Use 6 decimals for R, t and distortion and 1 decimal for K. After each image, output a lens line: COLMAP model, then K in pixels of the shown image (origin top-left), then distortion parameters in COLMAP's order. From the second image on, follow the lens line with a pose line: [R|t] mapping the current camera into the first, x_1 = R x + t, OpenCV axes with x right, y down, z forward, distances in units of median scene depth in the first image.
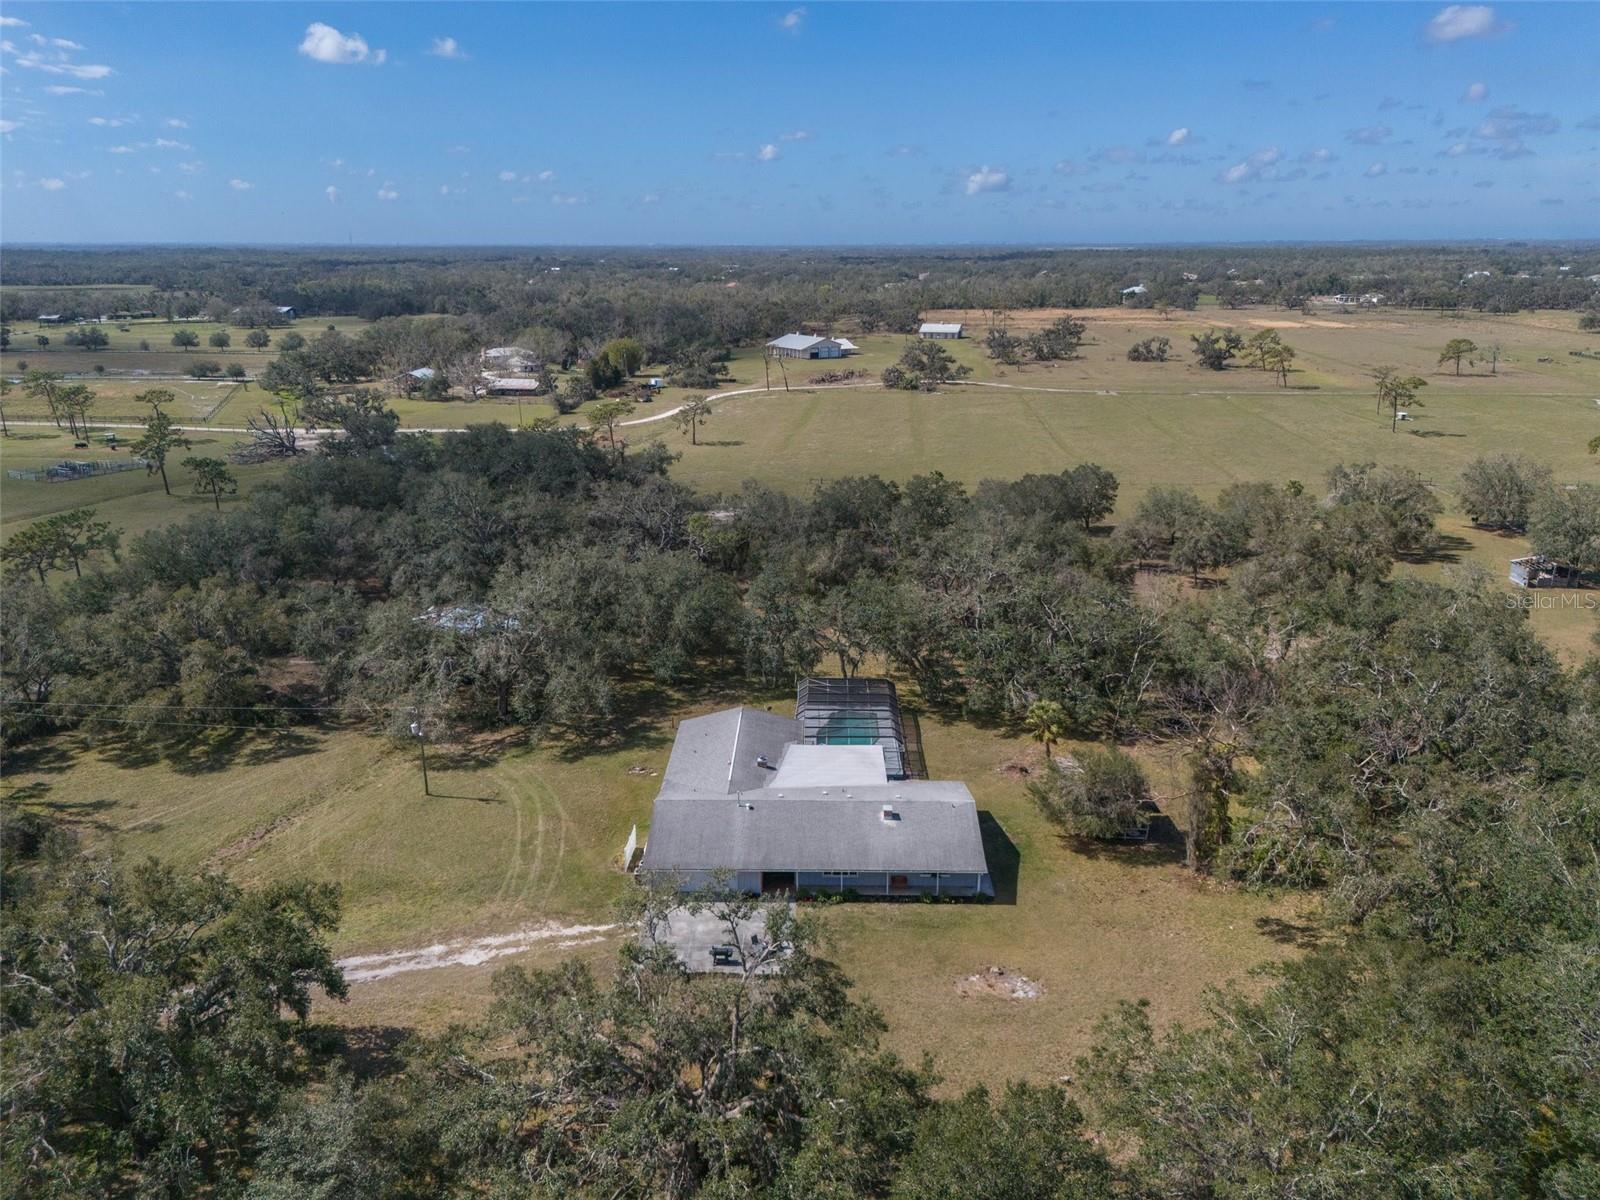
lens RADIAL K [[1180.7, 0, 793.4], [0, 1180.7, 602.8], [0, 0, 1]] dist [0.041621, -0.007889]
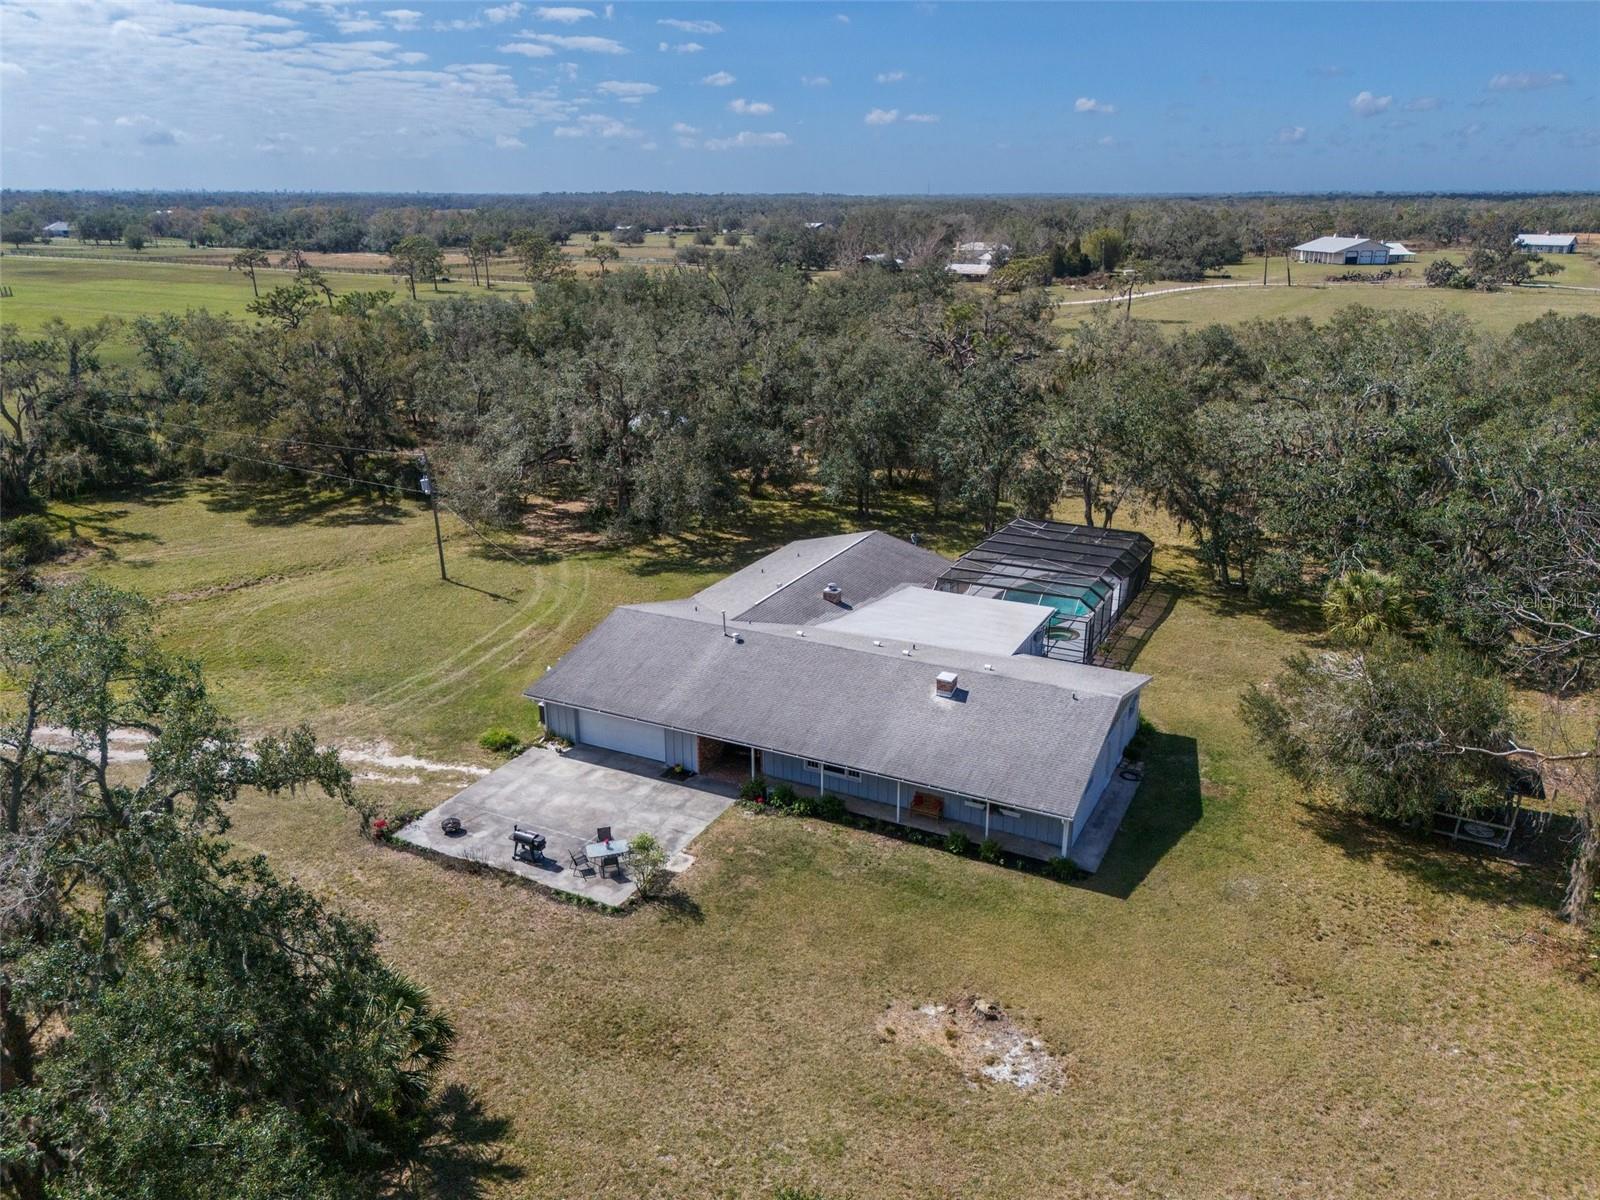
lens RADIAL K [[1180.7, 0, 800.0], [0, 1180.7, 600.1], [0, 0, 1]] dist [0.041621, -0.007889]
pose [[0.901464, 0.144681, -0.407958, 0.213975], [-0.130575, 0.989474, 0.062382, 0.101706], [0.412690, -0.002966, 0.910867, 0.423754]]
